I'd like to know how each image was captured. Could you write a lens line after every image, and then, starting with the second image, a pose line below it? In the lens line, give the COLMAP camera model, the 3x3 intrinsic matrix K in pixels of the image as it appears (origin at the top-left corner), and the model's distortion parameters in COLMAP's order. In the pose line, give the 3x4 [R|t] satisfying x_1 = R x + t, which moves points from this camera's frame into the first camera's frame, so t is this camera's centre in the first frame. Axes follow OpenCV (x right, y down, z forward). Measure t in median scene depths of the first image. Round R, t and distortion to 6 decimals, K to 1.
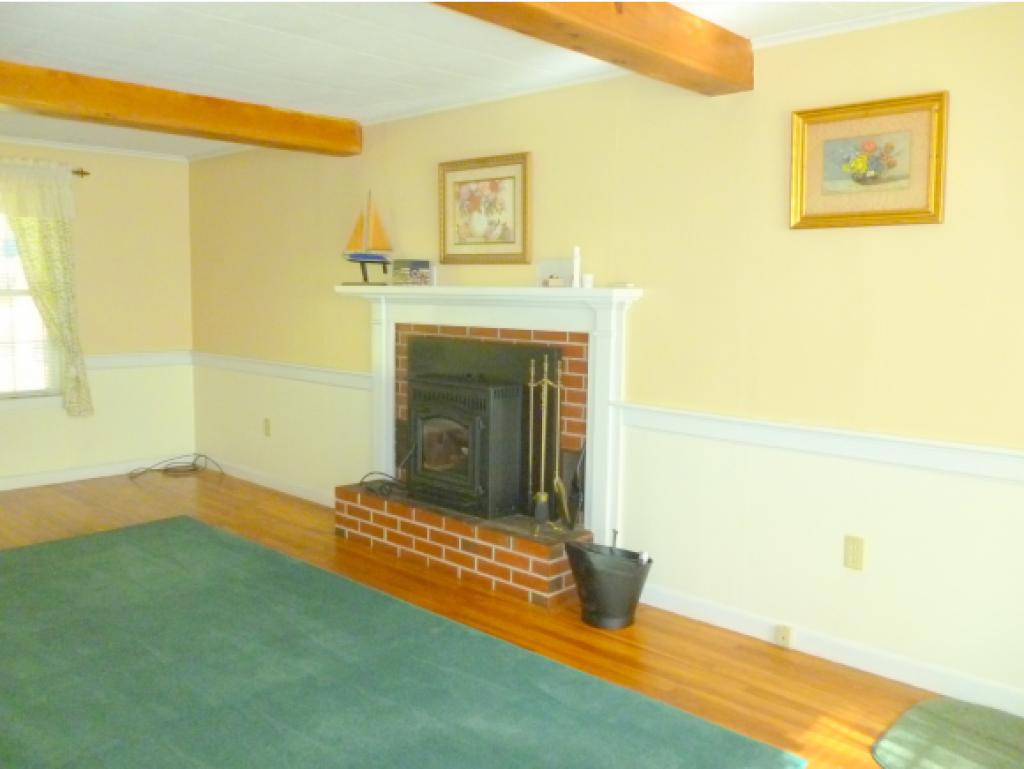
lens RADIAL K [[862.8, 0, 512.0], [0, 862.8, 384.5], [0, 0, 1]] dist [-0.026129, 0.013939]
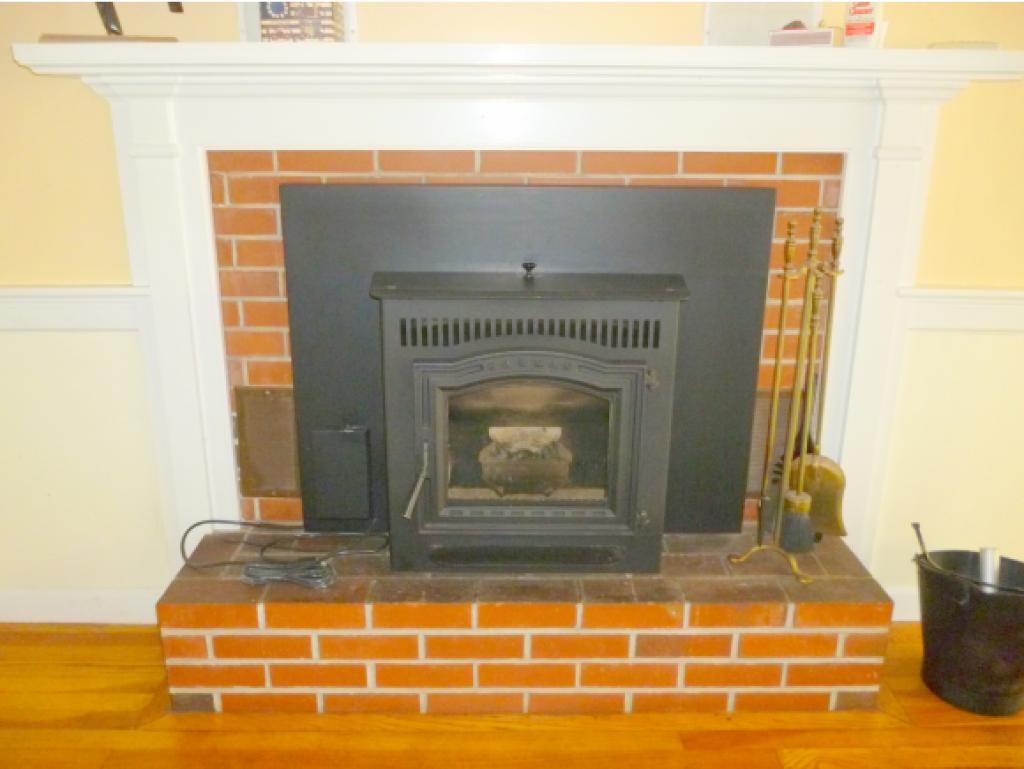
lens RADIAL K [[862.8, 0, 512.0], [0, 862.8, 384.5], [0, 0, 1]] dist [-0.026129, 0.013939]
pose [[0.718570, -0.226179, 0.657648, -0.346050], [0.078468, 0.965966, 0.246479, -0.060147], [-0.691014, -0.125509, 0.711862, 0.687382]]
